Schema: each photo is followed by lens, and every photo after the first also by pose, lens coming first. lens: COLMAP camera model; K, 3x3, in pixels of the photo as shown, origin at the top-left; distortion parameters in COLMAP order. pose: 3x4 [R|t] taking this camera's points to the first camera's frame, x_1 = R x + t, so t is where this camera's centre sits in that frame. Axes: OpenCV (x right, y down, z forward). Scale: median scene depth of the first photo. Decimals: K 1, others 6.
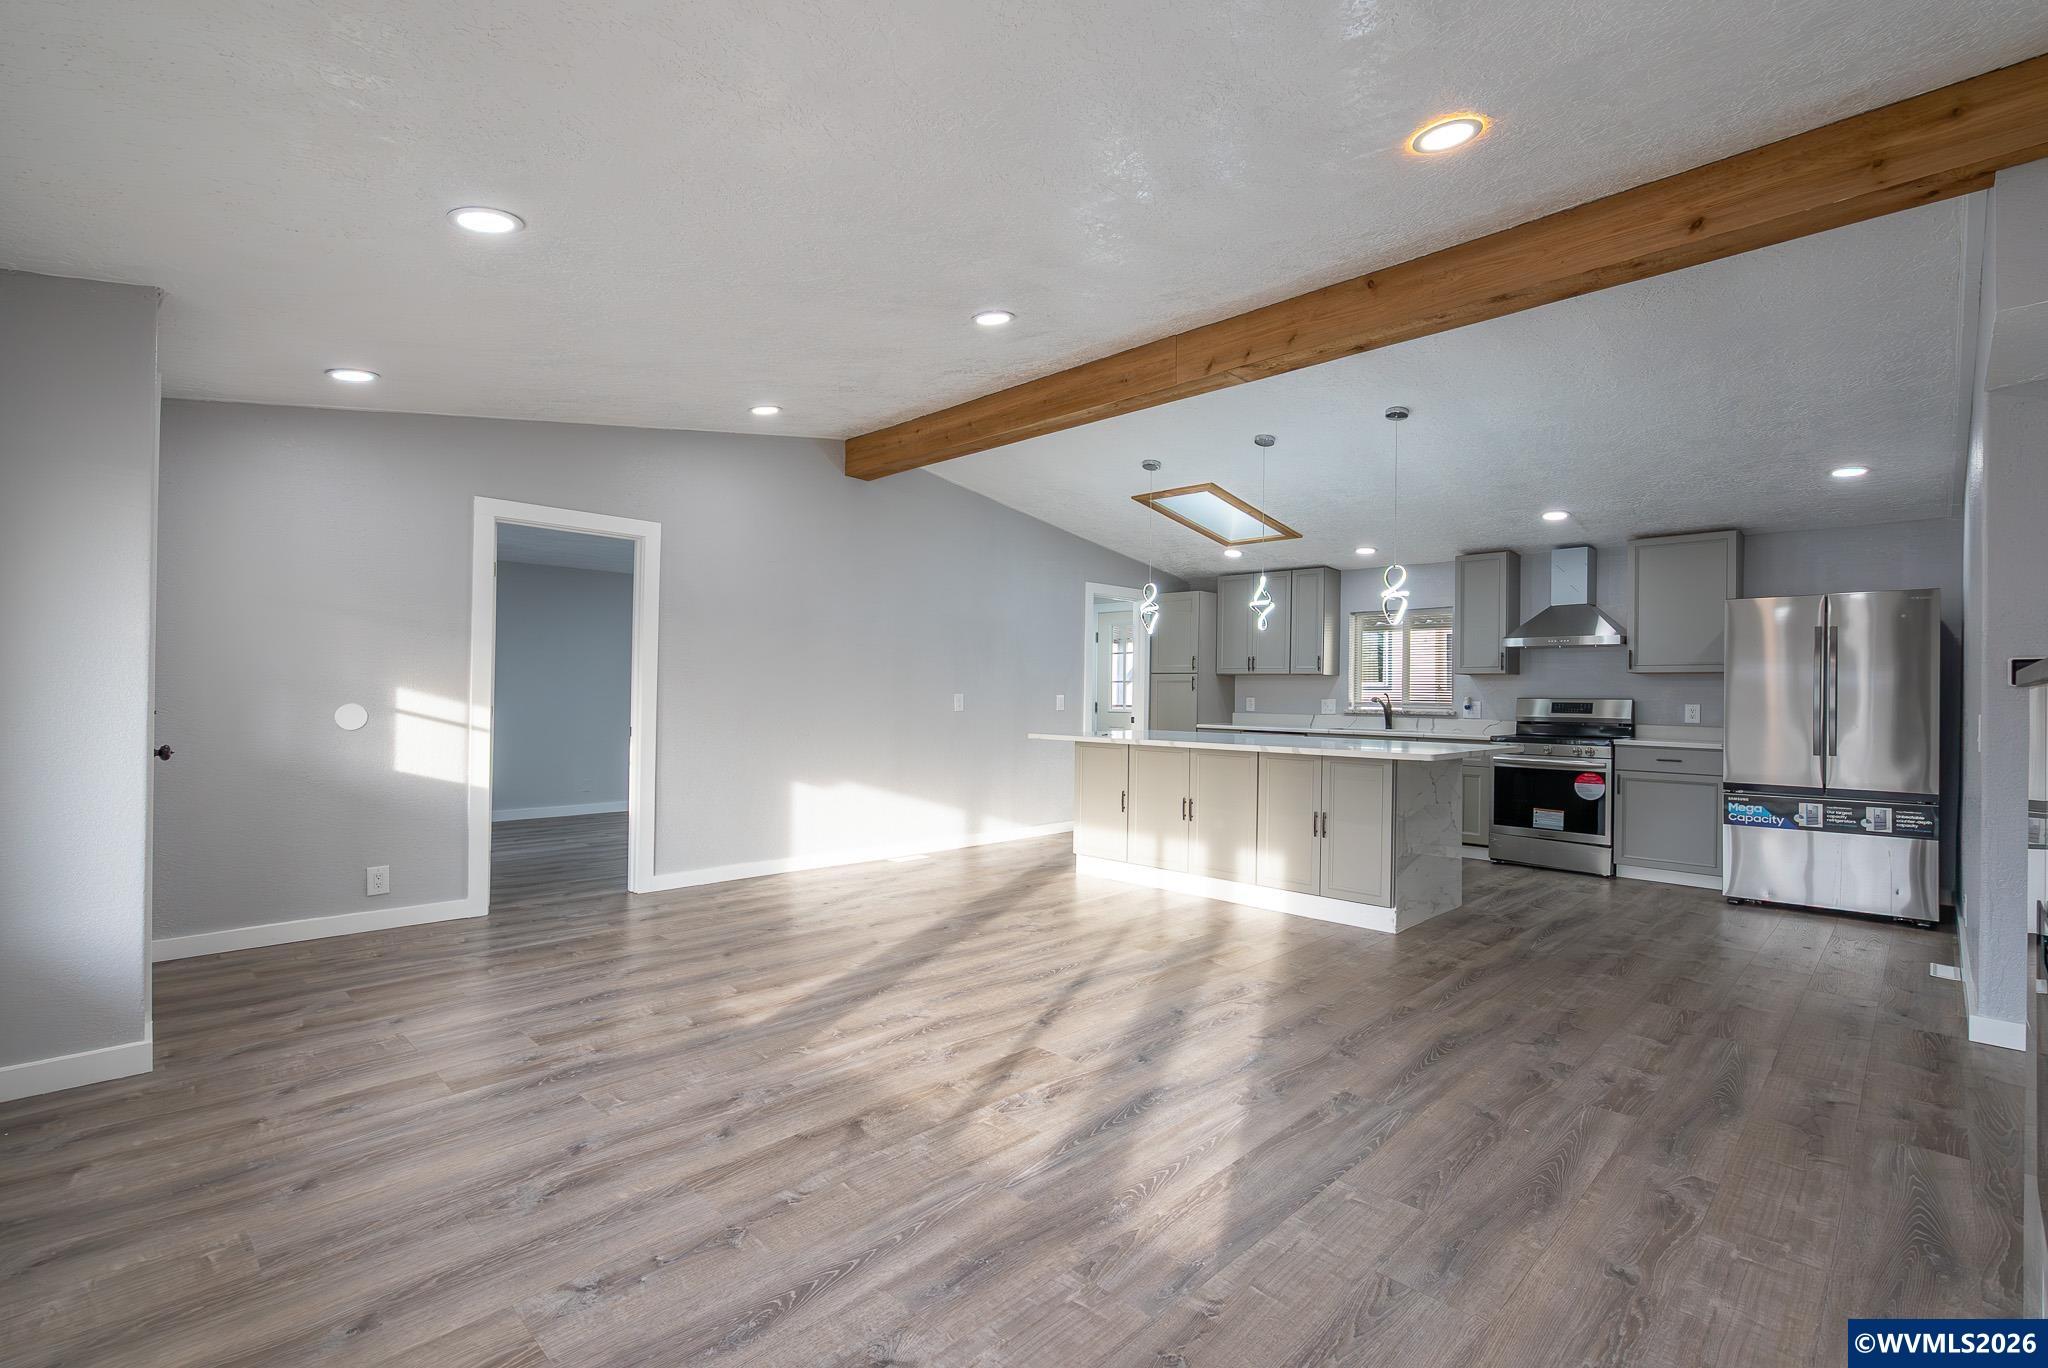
lens RADIAL K [[920.3, 0, 1038.8], [0, 920.3, 691.0], [0, 0, 1]] dist [-0.012696, 0.003898]
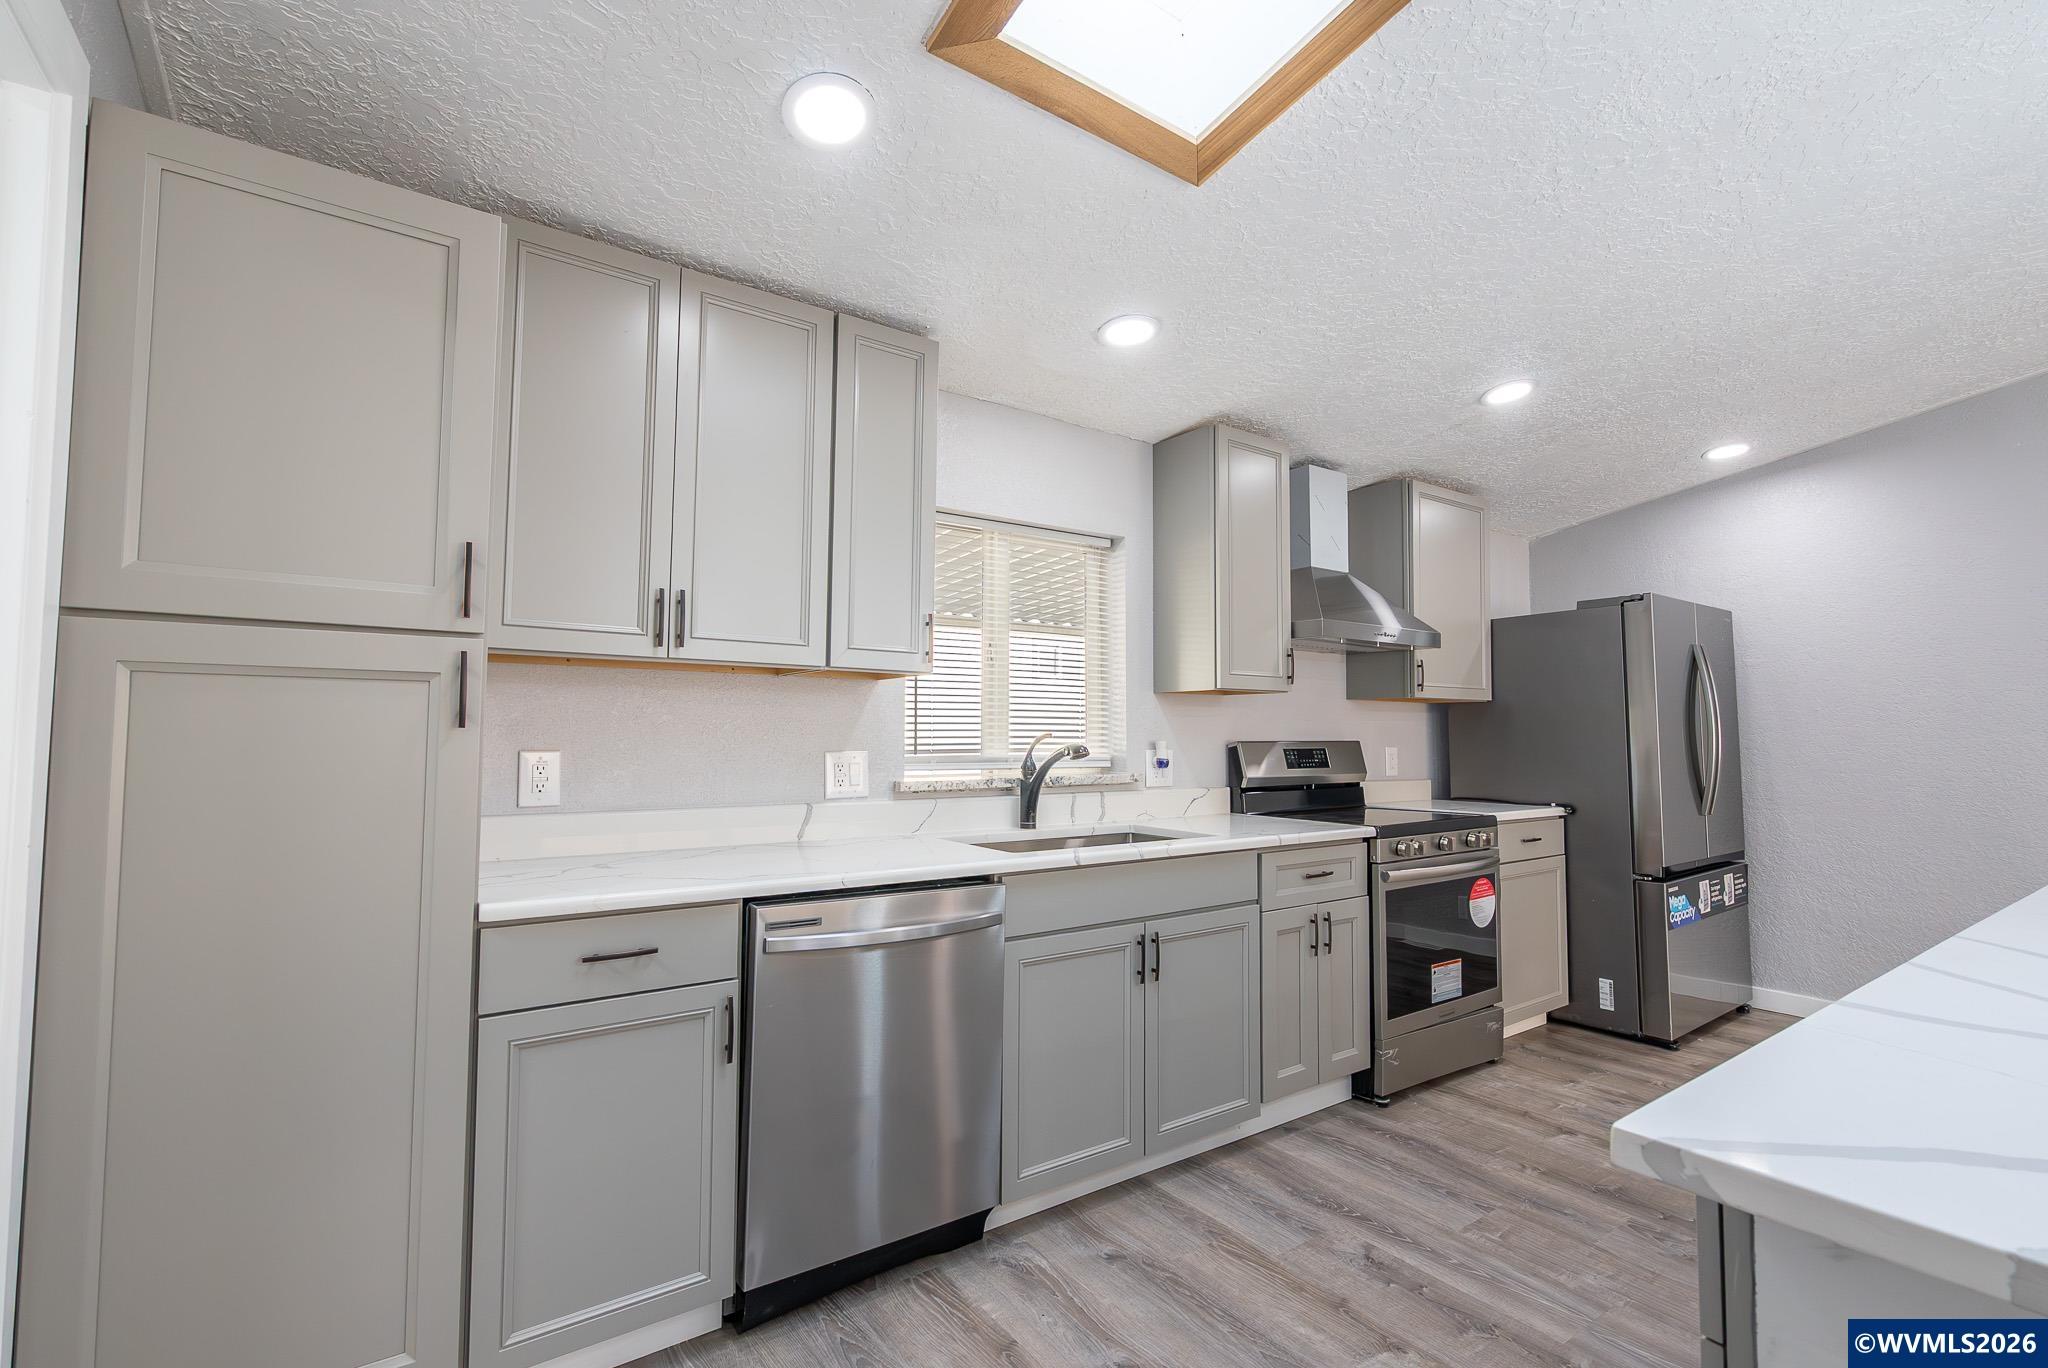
lens RADIAL K [[920.3, 0, 1038.8], [0, 920.3, 691.0], [0, 0, 1]] dist [-0.012696, 0.003898]
pose [[0.189003, 0.035473, 0.981335, 0.015577], [-0.005316, 0.999370, -0.035101, -0.004210], [-0.981962, 0.001417, 0.189073, 2.229265]]
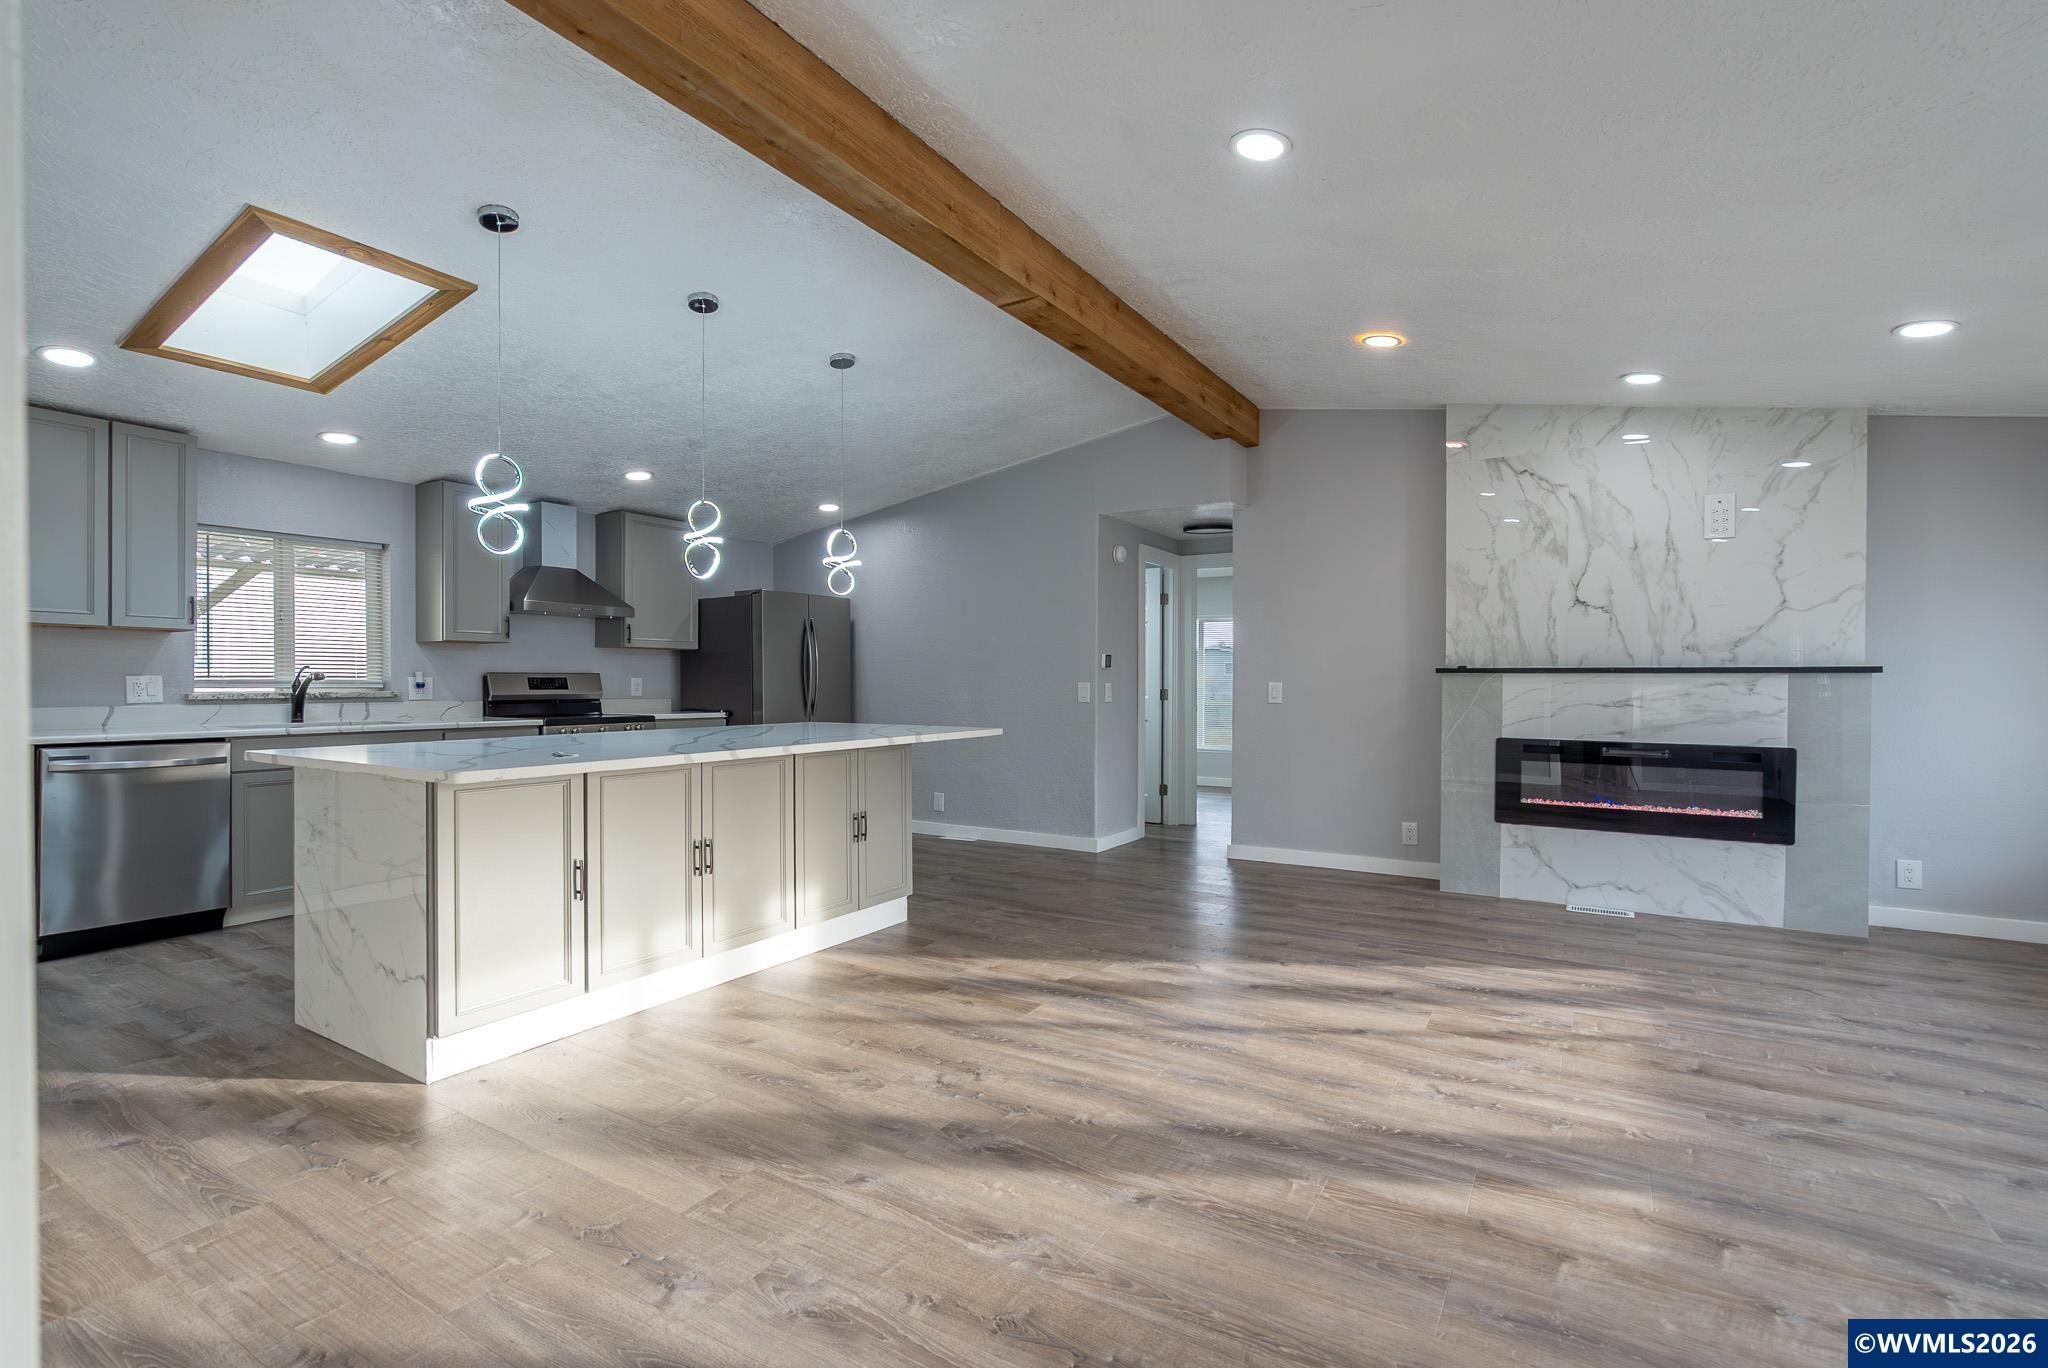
lens RADIAL K [[920.3, 0, 1038.8], [0, 920.3, 691.0], [0, 0, 1]] dist [-0.012696, 0.003898]
pose [[-0.217881, -0.025624, 0.975639, -0.832167], [-0.011666, 0.999652, 0.023650, -0.002457], [-0.975906, -0.006229, -0.218104, 1.542259]]
